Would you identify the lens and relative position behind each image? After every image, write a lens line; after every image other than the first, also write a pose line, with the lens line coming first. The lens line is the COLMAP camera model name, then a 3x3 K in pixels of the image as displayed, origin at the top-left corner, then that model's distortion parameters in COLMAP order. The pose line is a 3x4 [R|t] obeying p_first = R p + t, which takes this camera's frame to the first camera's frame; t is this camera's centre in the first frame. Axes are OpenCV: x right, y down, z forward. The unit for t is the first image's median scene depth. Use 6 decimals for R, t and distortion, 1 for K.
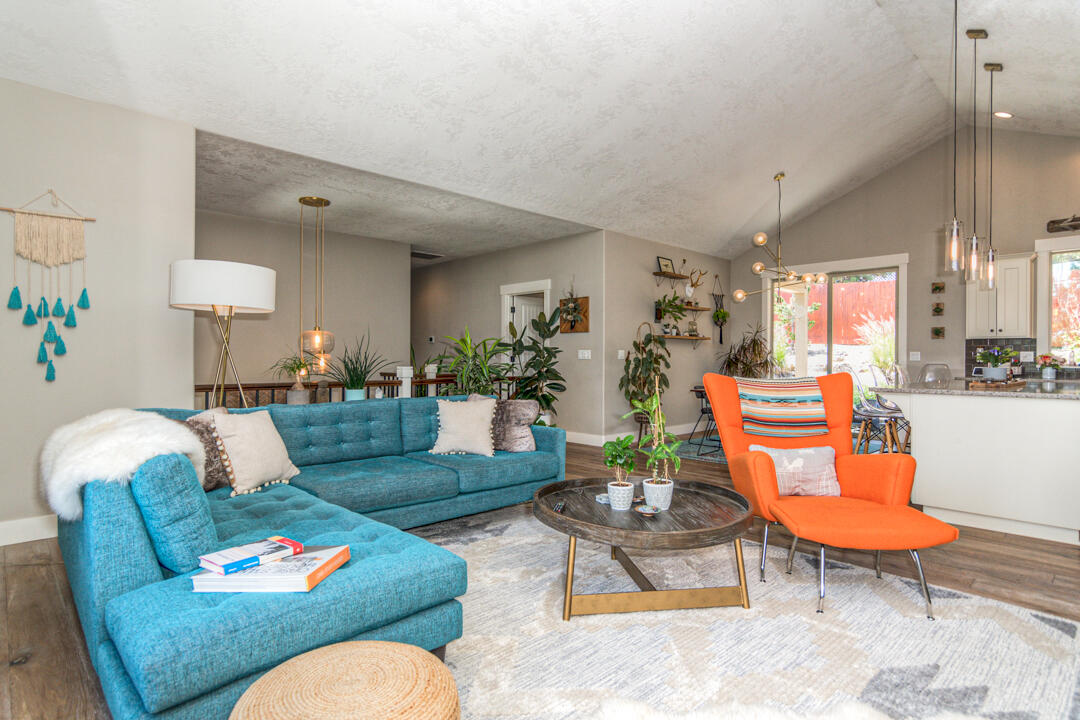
lens RADIAL K [[569.2, 0, 542.4], [0, 569.2, 357.5], [0, 0, 1]] dist [0.002317, 0.001155]
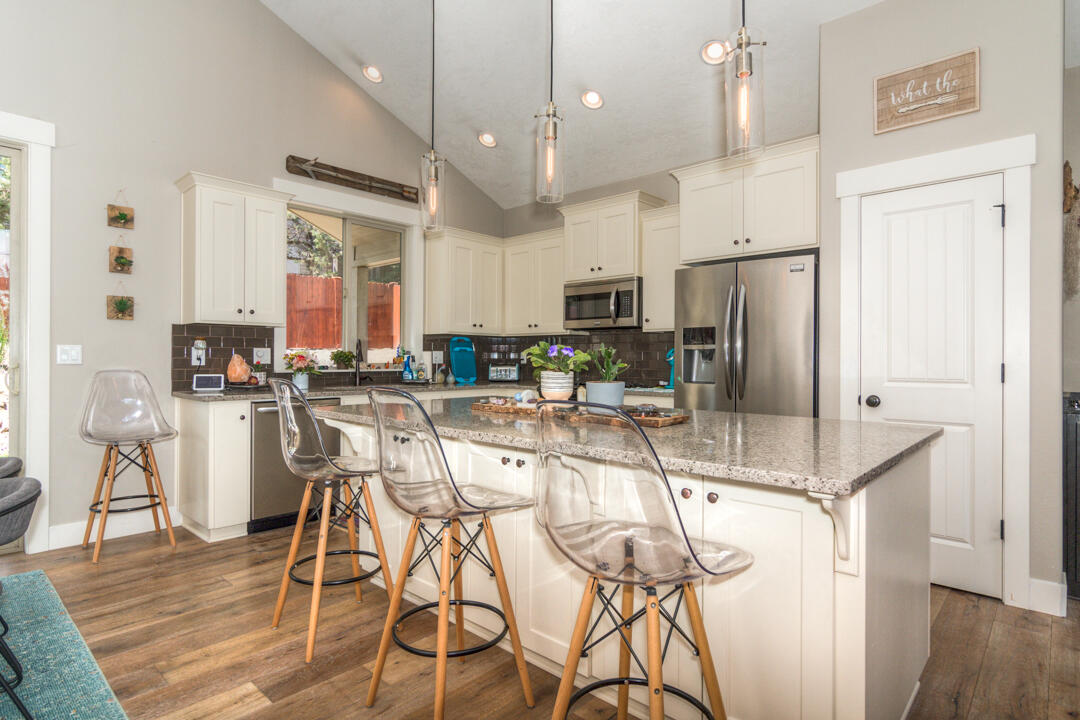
lens RADIAL K [[569.2, 0, 536.4], [0, 569.2, 358.9], [0, 0, 1]] dist [0.002317, 0.001155]
pose [[-0.046284, -0.005878, 0.998911, 0.198914], [-0.007224, 0.999959, 0.005549, -0.004489], [-0.998902, -0.006959, -0.046324, 0.729533]]
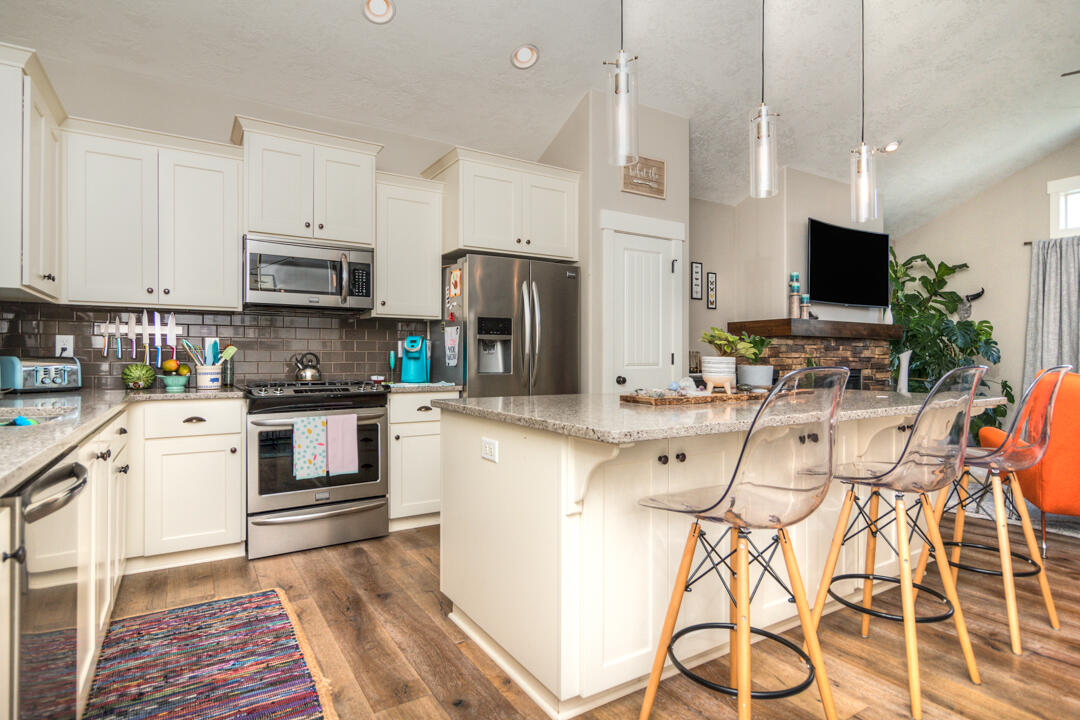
lens RADIAL K [[569.2, 0, 538.4], [0, 569.2, 358.2], [0, 0, 1]] dist [0.002317, 0.001155]
pose [[-0.976504, -0.004847, 0.215444, 0.599270], [-0.005466, 0.999982, -0.002277, 0.008038], [-0.215429, -0.003401, -0.976513, 1.089494]]
